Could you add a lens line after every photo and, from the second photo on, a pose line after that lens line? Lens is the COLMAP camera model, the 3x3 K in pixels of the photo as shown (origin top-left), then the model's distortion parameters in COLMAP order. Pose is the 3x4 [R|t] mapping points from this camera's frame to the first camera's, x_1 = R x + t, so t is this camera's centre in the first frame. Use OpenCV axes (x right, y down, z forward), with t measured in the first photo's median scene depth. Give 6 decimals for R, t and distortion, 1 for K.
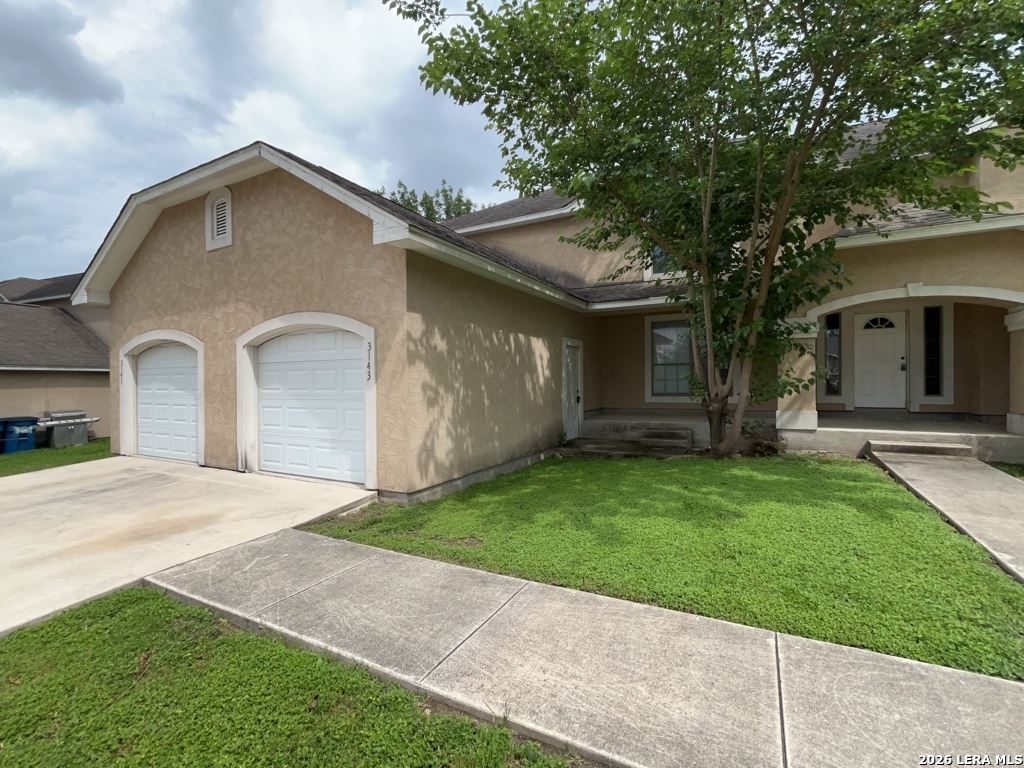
lens RADIAL K [[450.2, 0, 512.0], [0, 450.2, 384.0], [0, 0, 1]] dist [0.001187, 0.000115]
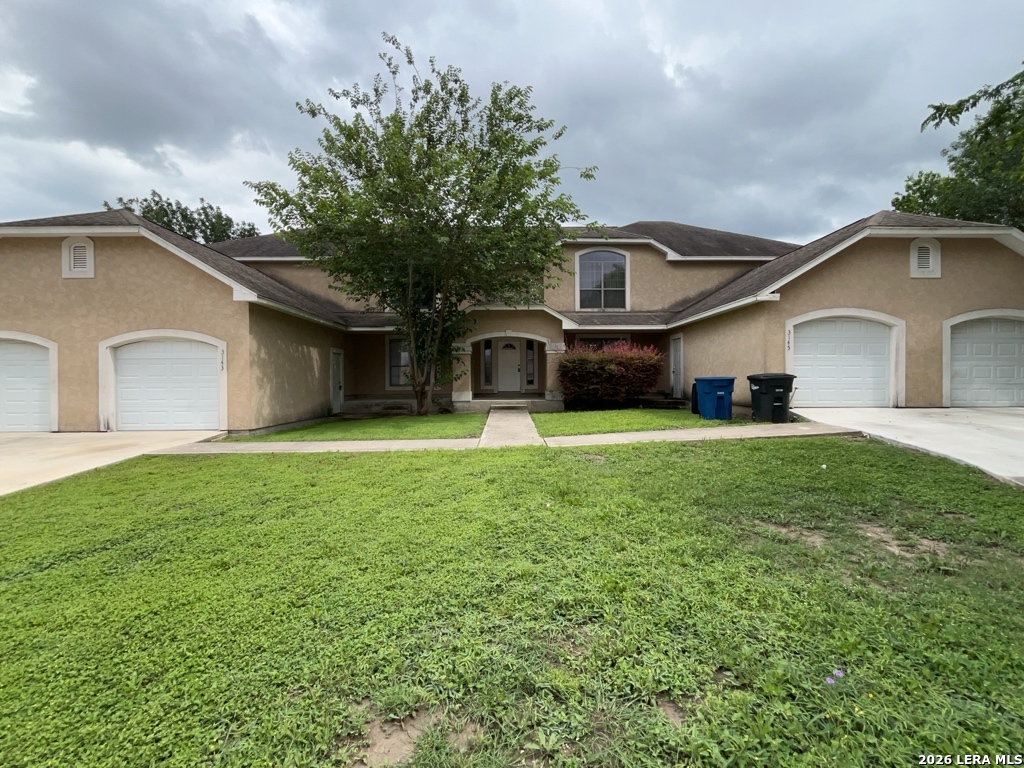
lens RADIAL K [[450.2, 0, 512.0], [0, 450.2, 384.0], [0, 0, 1]] dist [0.001187, 0.000115]
pose [[0.865584, 0.000705, 0.500763, -0.174250], [0.002824, 0.999976, -0.006288, 0.049466], [-0.500756, 0.006857, 0.865561, -0.938712]]
